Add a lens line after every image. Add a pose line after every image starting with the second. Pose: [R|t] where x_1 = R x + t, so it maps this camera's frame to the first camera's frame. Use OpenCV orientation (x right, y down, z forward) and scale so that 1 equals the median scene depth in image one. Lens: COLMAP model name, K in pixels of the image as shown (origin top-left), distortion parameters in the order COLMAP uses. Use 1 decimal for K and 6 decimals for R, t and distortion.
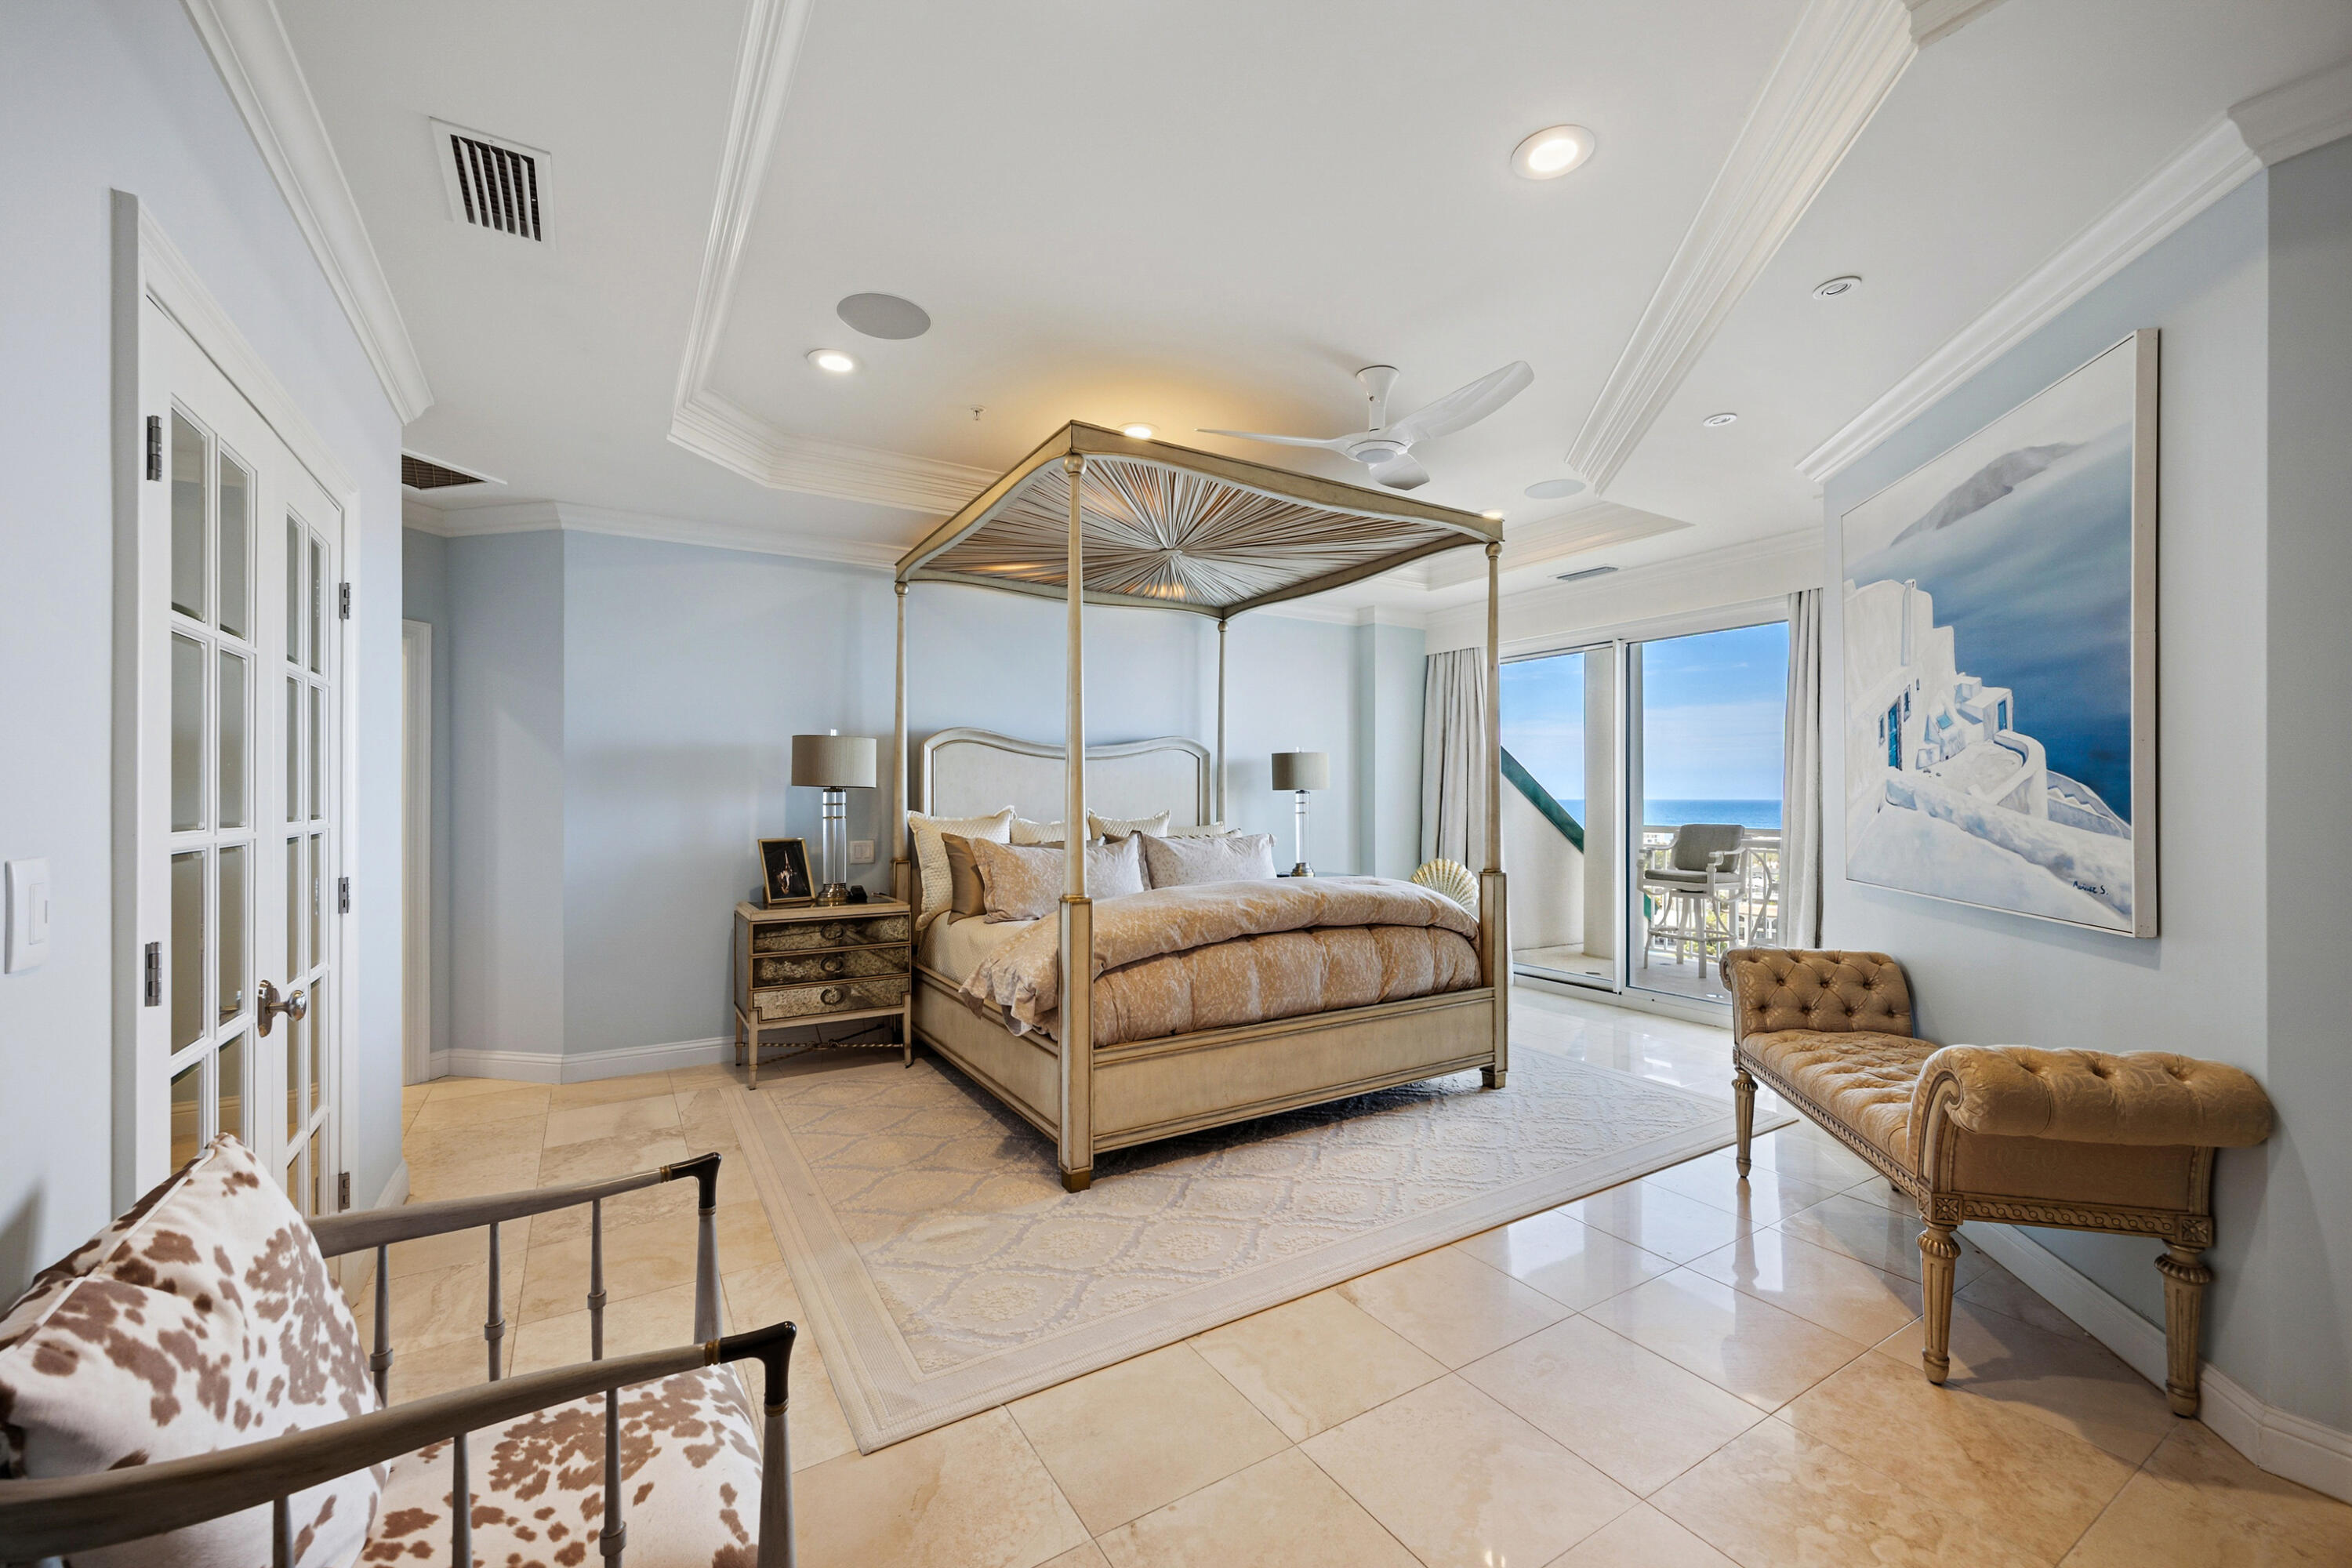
lens RADIAL K [[938.8, 0, 1172.1], [0, 938.8, 797.8], [0, 0, 1]] dist [-0.000650, -0.000009]
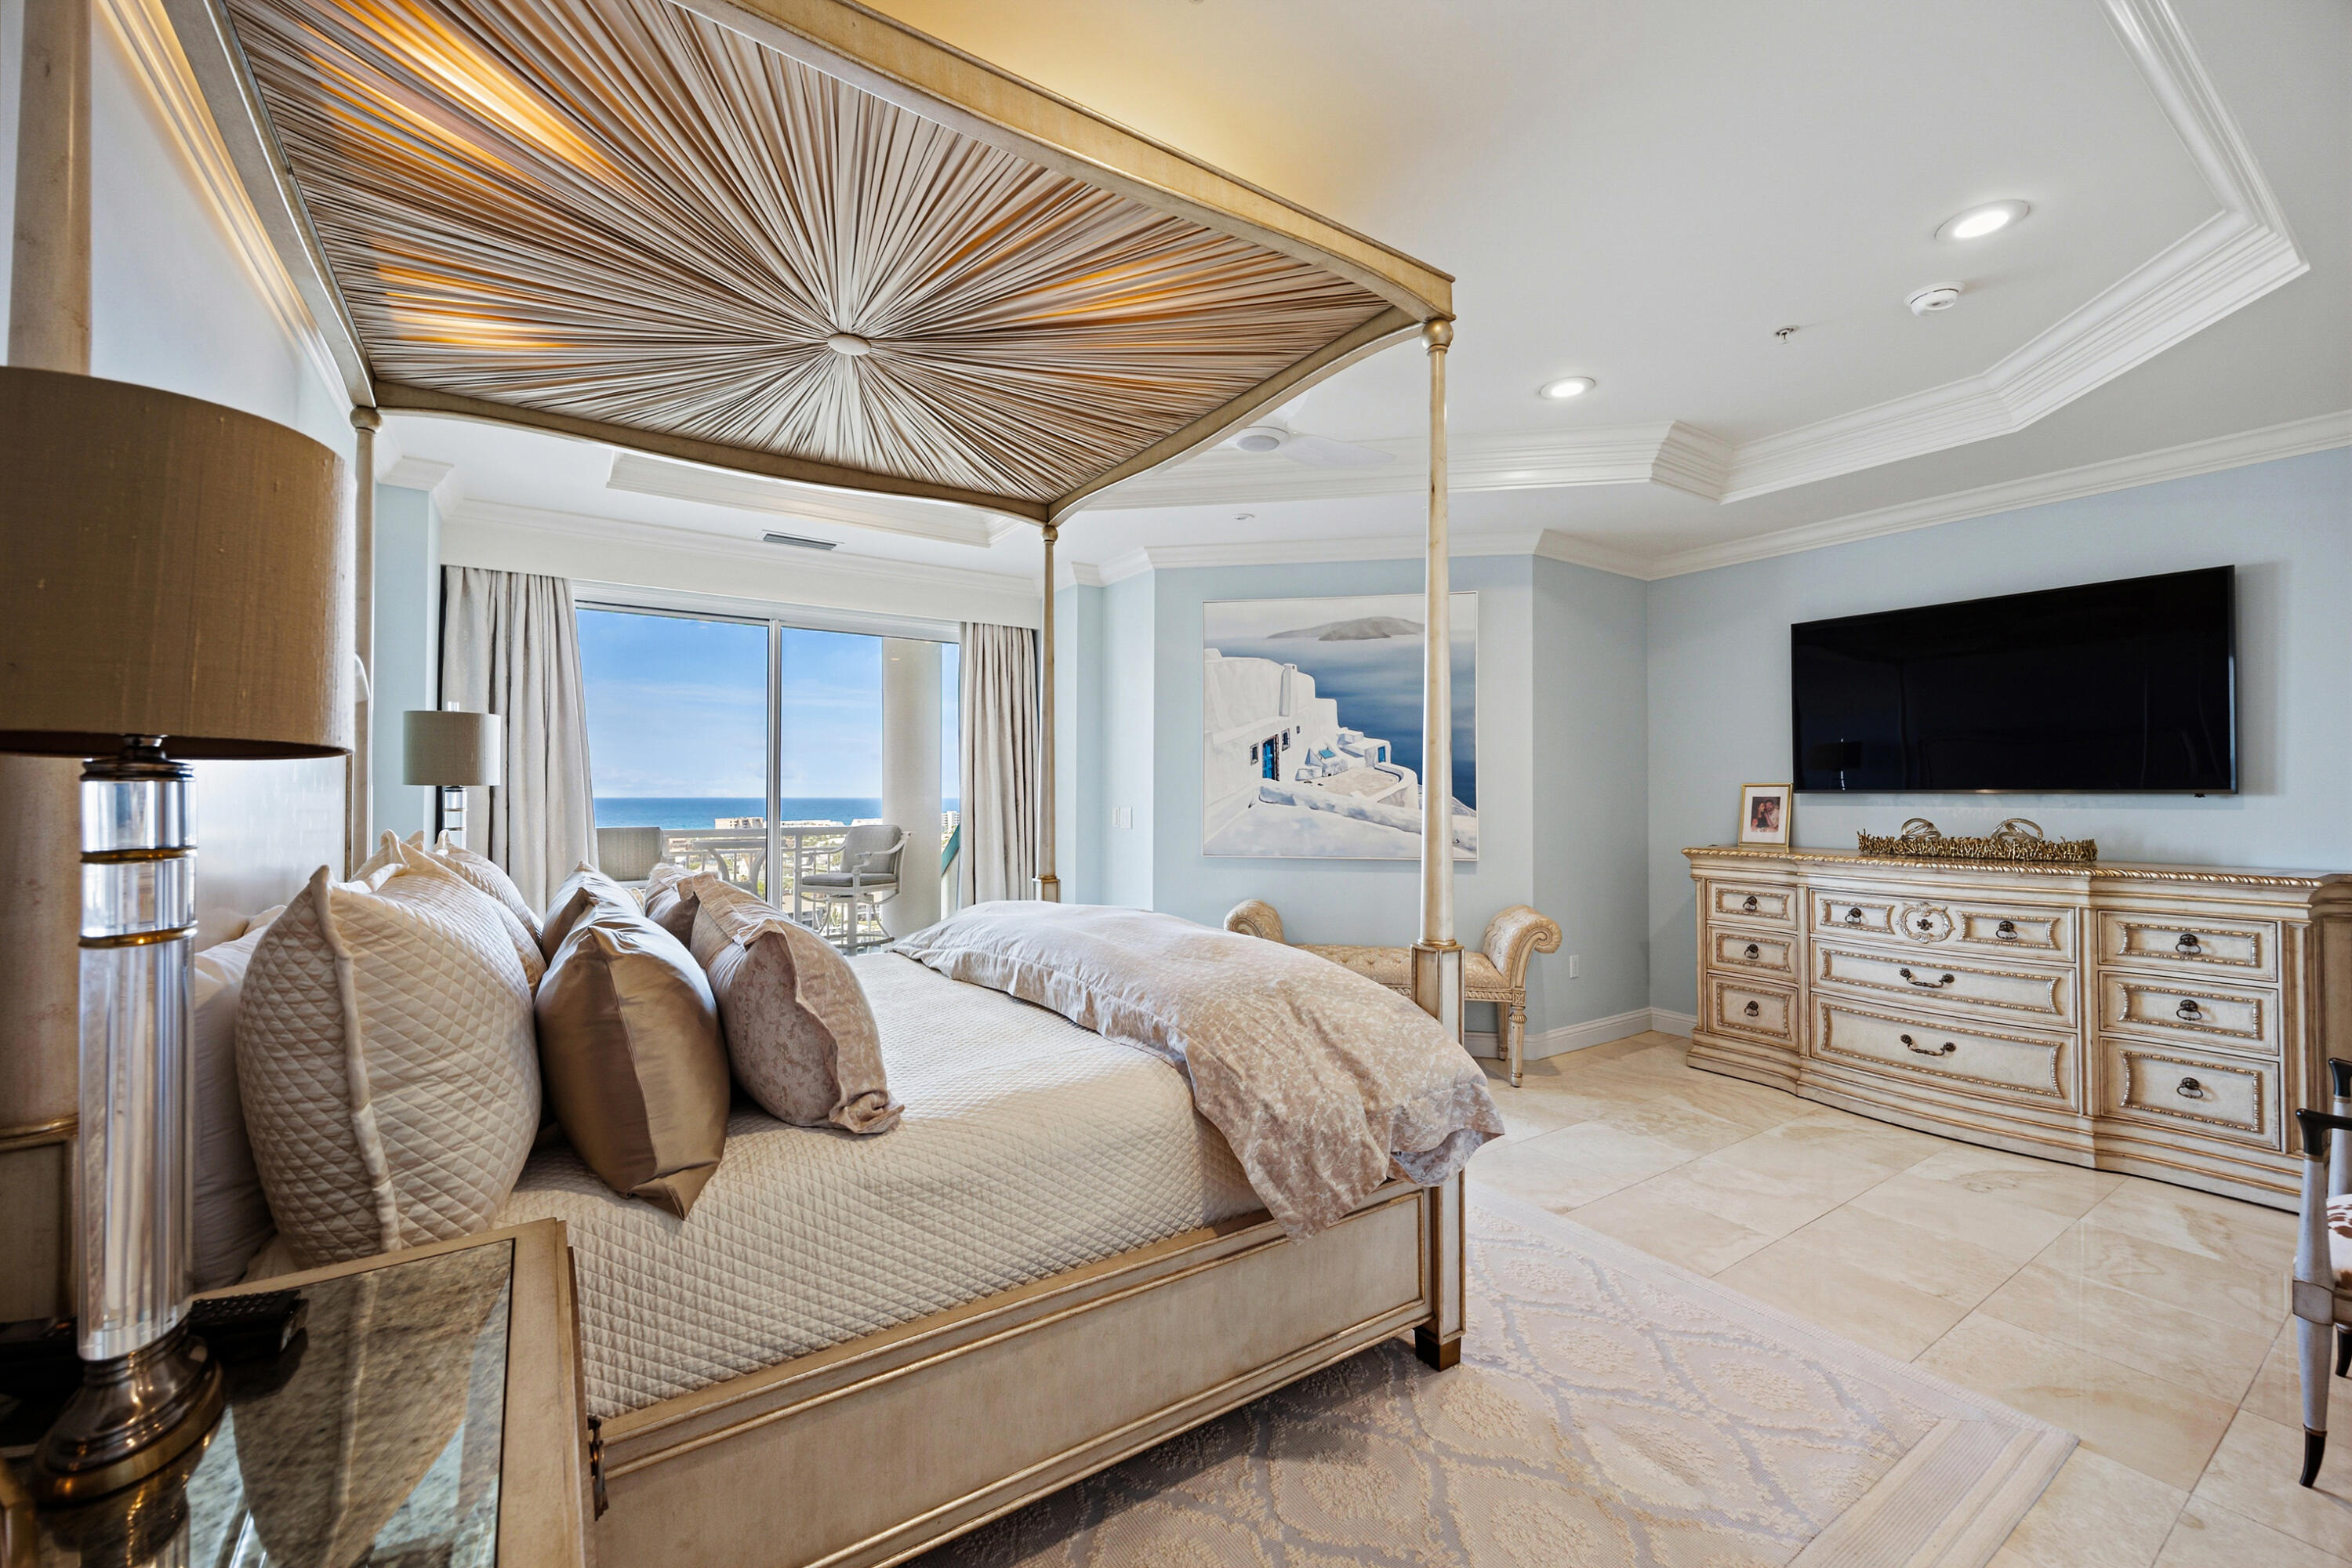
lens RADIAL K [[938.3, 0, 1182.2], [0, 938.3, 759.8], [0, 0, 1]] dist [-0.003754, -0.000108]
pose [[-0.047097, 0.036048, 0.998240, -0.877650], [-0.002171, 0.999343, -0.036191, -0.007140], [-0.998888, -0.003872, -0.046988, 1.334682]]
